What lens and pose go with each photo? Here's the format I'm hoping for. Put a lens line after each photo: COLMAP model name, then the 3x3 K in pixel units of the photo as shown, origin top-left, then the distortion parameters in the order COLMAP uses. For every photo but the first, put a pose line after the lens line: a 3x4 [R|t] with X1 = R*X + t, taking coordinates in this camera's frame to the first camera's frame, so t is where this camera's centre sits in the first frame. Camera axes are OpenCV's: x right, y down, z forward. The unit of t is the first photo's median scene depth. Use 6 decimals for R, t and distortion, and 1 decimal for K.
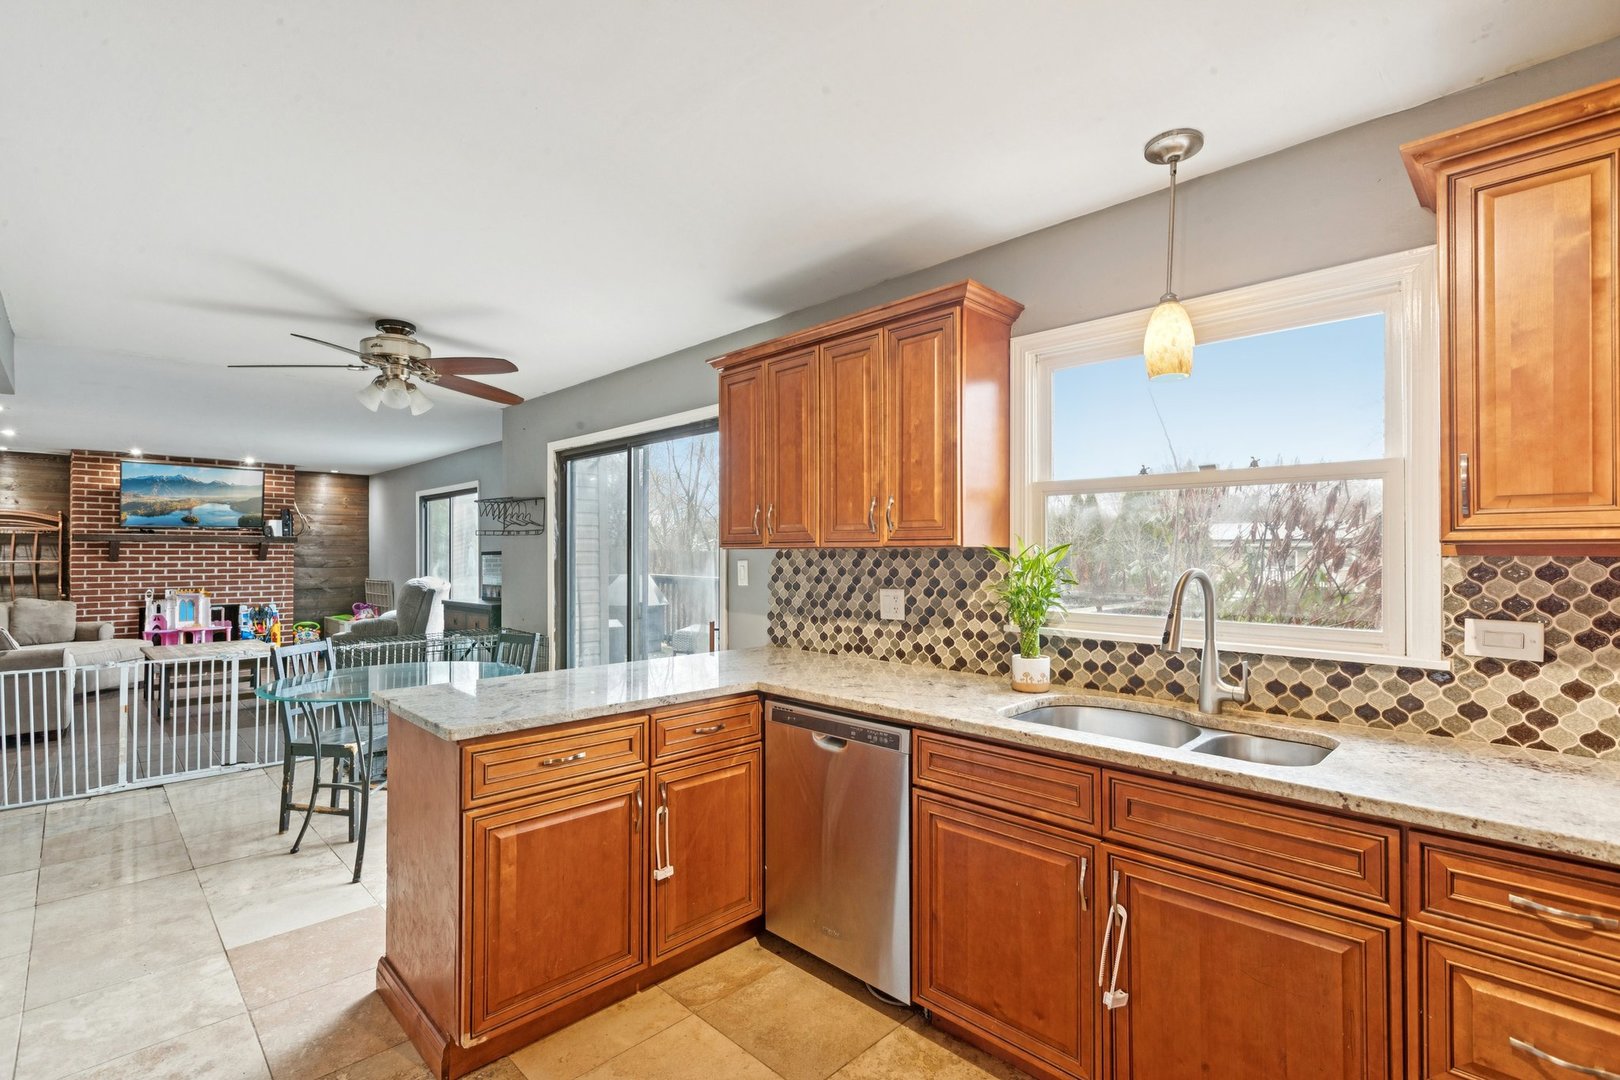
lens RADIAL K [[733.6, 0, 808.9], [0, 733.6, 548.0], [0, 0, 1]] dist [0.001314, 0.000430]
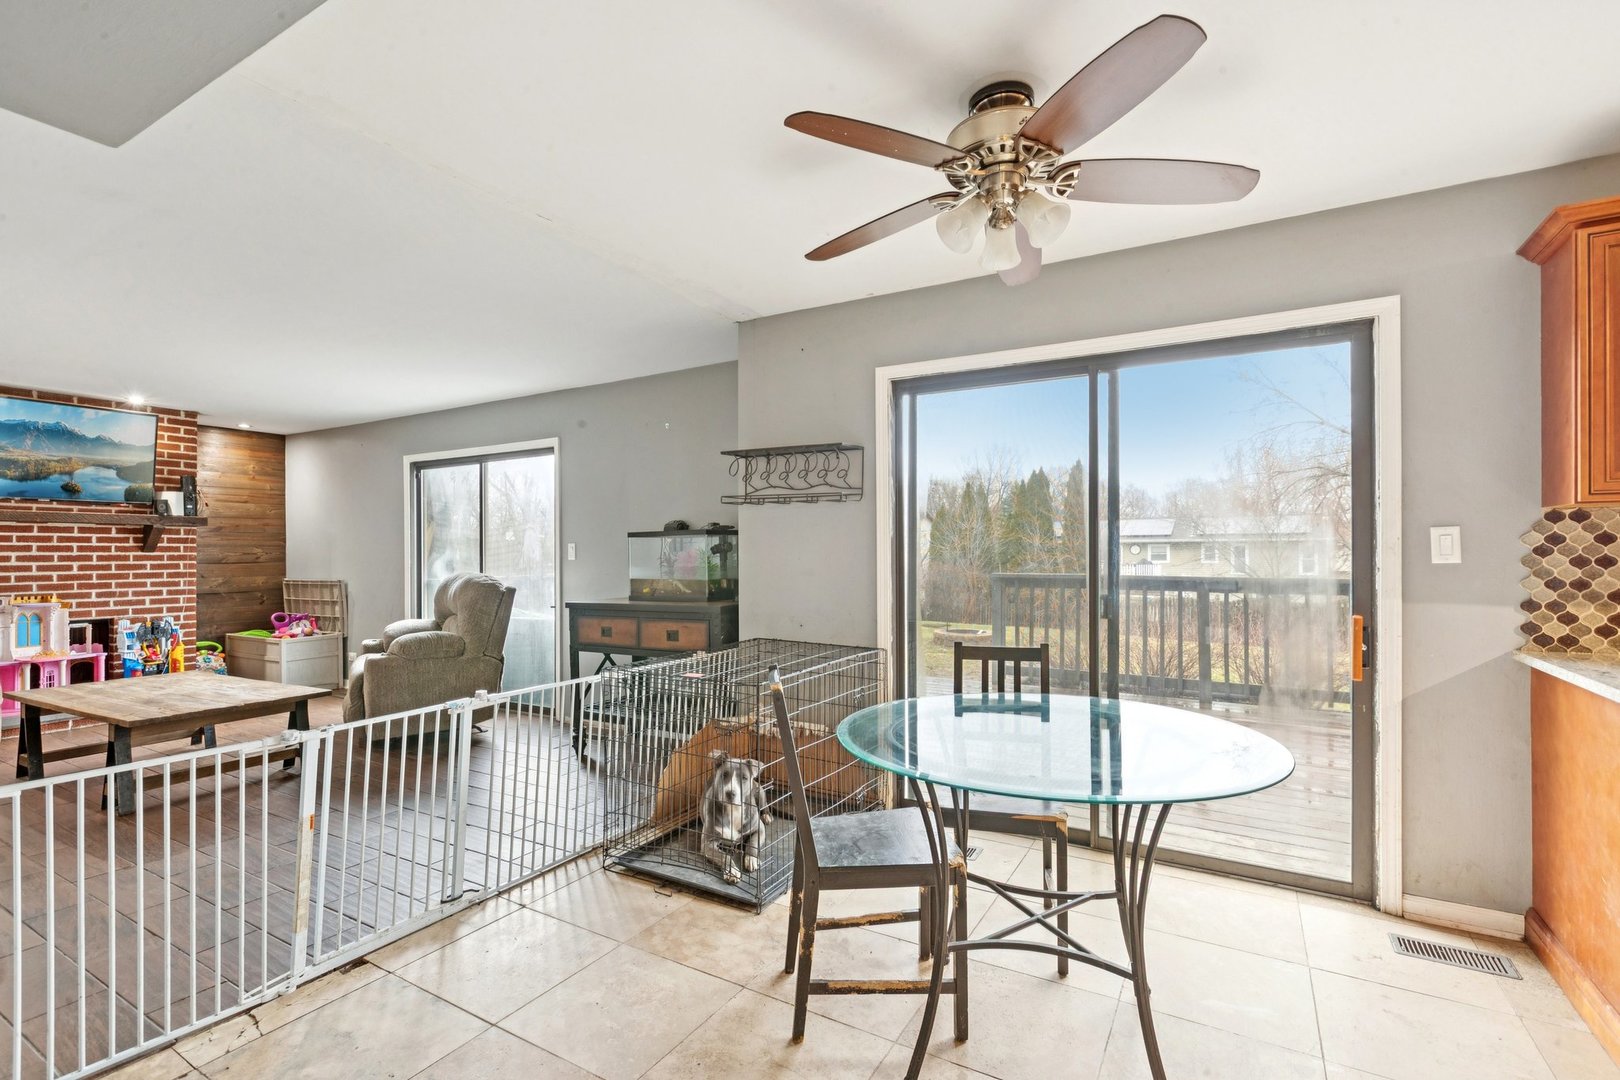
lens RADIAL K [[740.7, 0, 806.4], [0, 740.7, 551.2], [0, 0, 1]] dist [0.003723, -0.000623]
pose [[0.966894, -0.003393, 0.255156, -0.349917], [0.002107, 0.999984, 0.005315, 0.014475], [-0.255170, -0.004602, 0.966885, 0.201116]]
